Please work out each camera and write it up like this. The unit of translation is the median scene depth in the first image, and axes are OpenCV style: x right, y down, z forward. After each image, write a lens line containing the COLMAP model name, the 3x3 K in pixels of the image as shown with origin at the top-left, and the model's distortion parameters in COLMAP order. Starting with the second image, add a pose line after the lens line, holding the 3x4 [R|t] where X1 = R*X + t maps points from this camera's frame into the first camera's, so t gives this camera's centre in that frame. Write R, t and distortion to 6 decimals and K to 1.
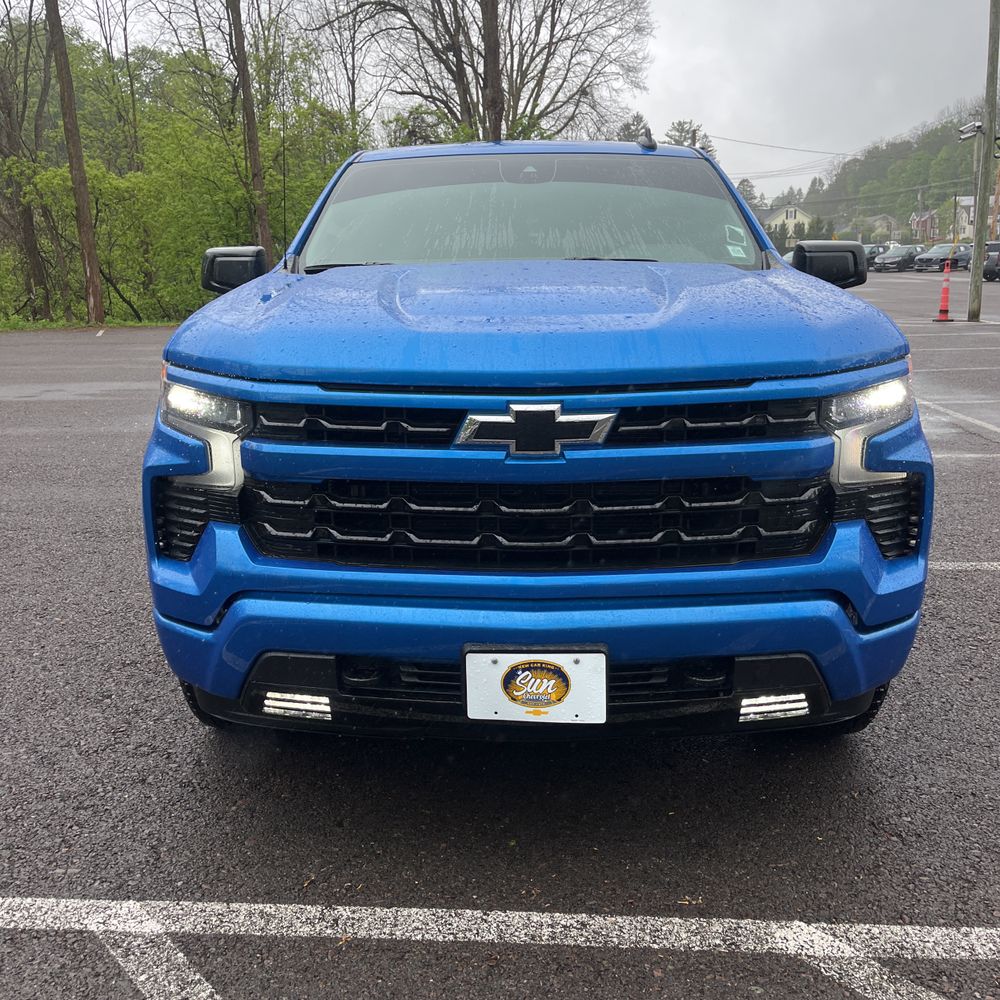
lens RADIAL K [[1009.9, 0, 492.6], [0, 1009.9, 498.8], [0, 0, 1]] dist [0.033624, 0.000000]
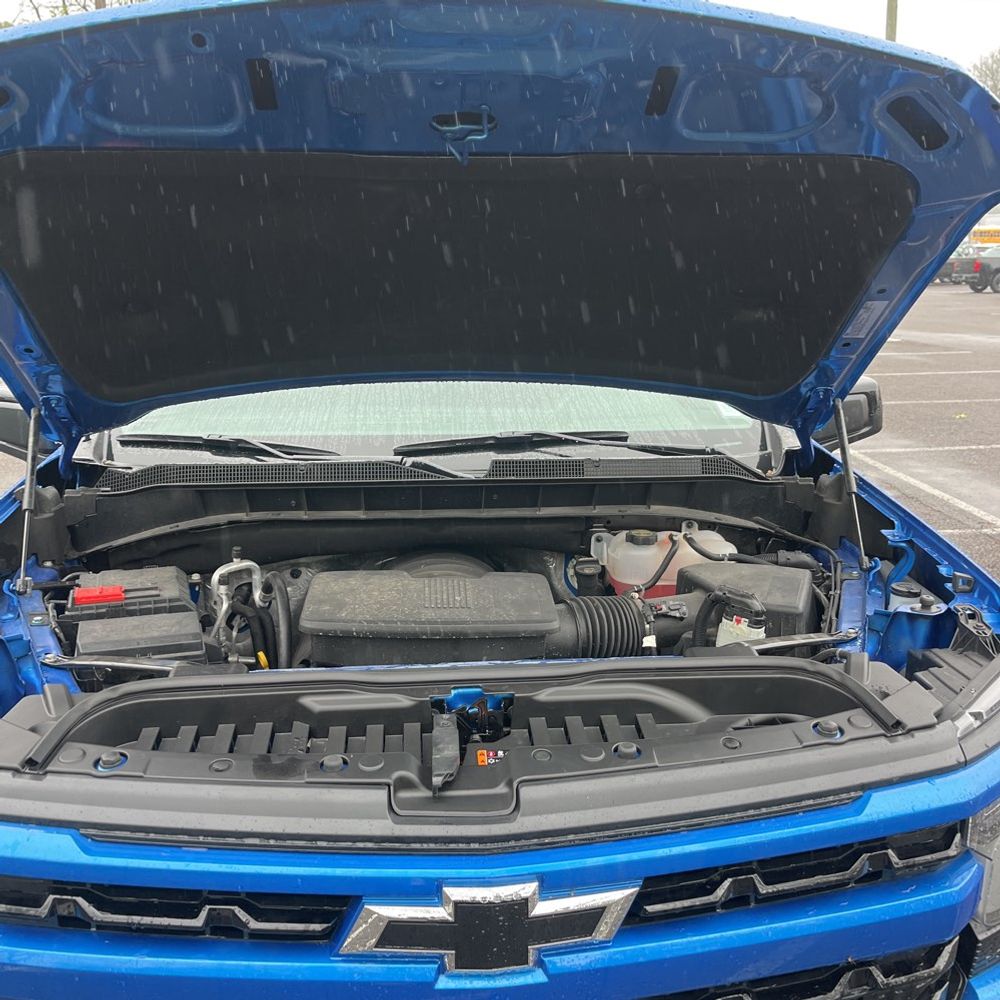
lens RADIAL K [[1009.9, 0, 498.7], [0, 1009.9, 498.7], [0, 0, 1]] dist [0.033624, 0.000000]
pose [[0.993954, -0.016147, 0.108599, -0.002966], [0.015207, 0.999839, 0.009479, -0.103120], [-0.108735, -0.007770, 0.994040, 0.158460]]
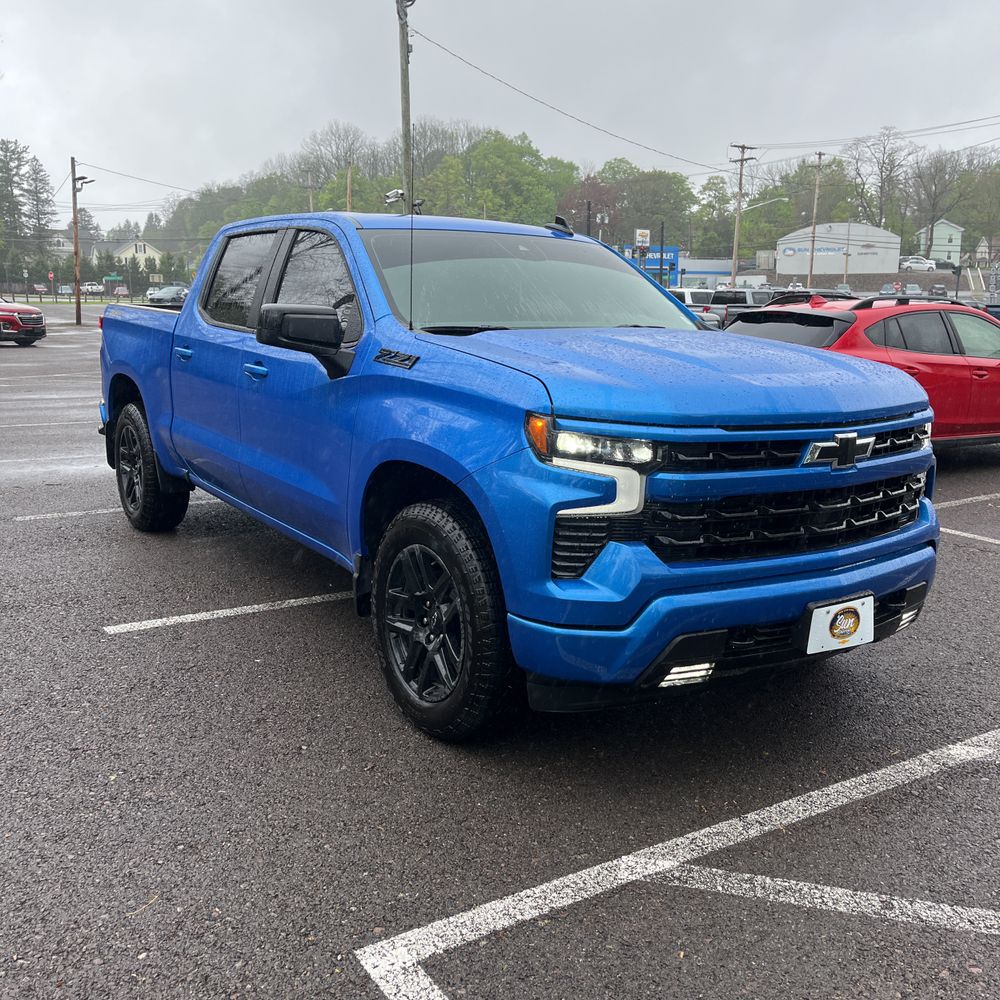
lens RADIAL K [[1009.9, 0, 501.3], [0, 1009.9, 499.6], [0, 0, 1]] dist [0.033624, 0.000000]
pose [[0.810528, -0.085362, 0.579446, -0.424305], [0.103807, 0.994597, 0.001315, -0.017336], [-0.576427, 0.059085, 0.815010, 0.026209]]
